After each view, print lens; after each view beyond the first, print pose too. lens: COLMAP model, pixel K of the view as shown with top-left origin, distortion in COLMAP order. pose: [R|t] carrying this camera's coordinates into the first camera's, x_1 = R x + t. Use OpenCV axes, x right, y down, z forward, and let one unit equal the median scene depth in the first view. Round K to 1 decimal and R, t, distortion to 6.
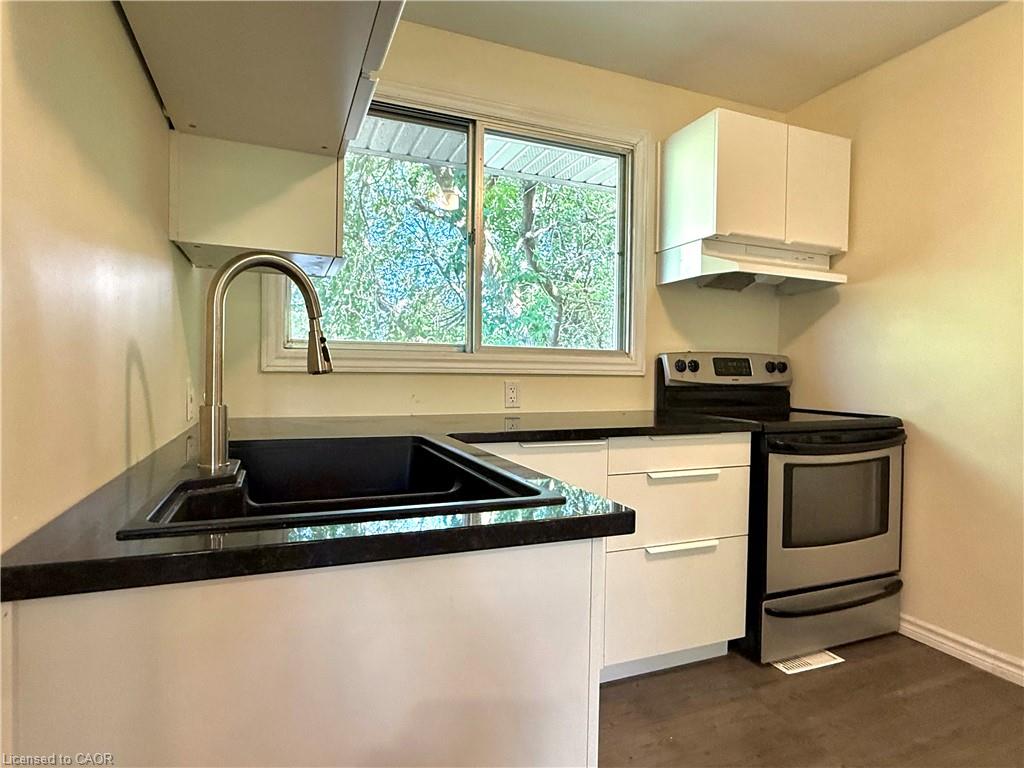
lens RADIAL K [[570.6, 0, 510.8], [0, 570.6, 383.4], [0, 0, 1]] dist [-0.001963, -0.001084]
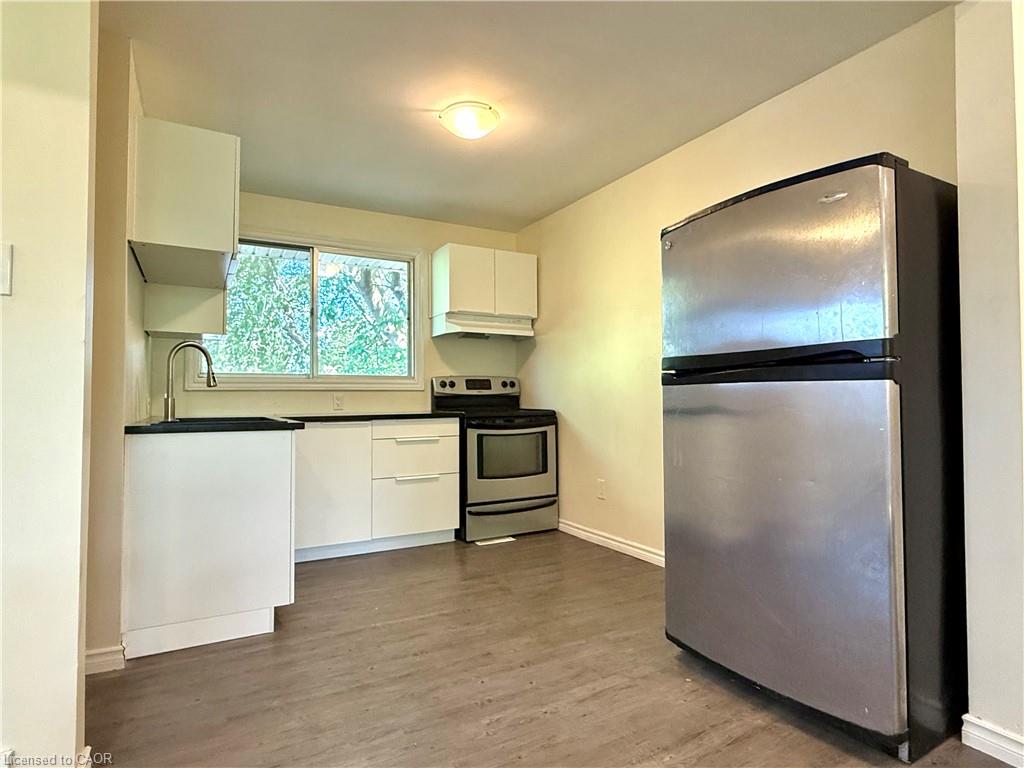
lens RADIAL K [[570.6, 0, 511.9], [0, 570.6, 383.2], [0, 0, 1]] dist [-0.001963, -0.001084]
pose [[0.992535, -0.017094, 0.120757, 0.325341], [0.022655, 0.998738, -0.044822, 0.052818], [-0.119839, 0.047223, 0.991670, -0.799057]]
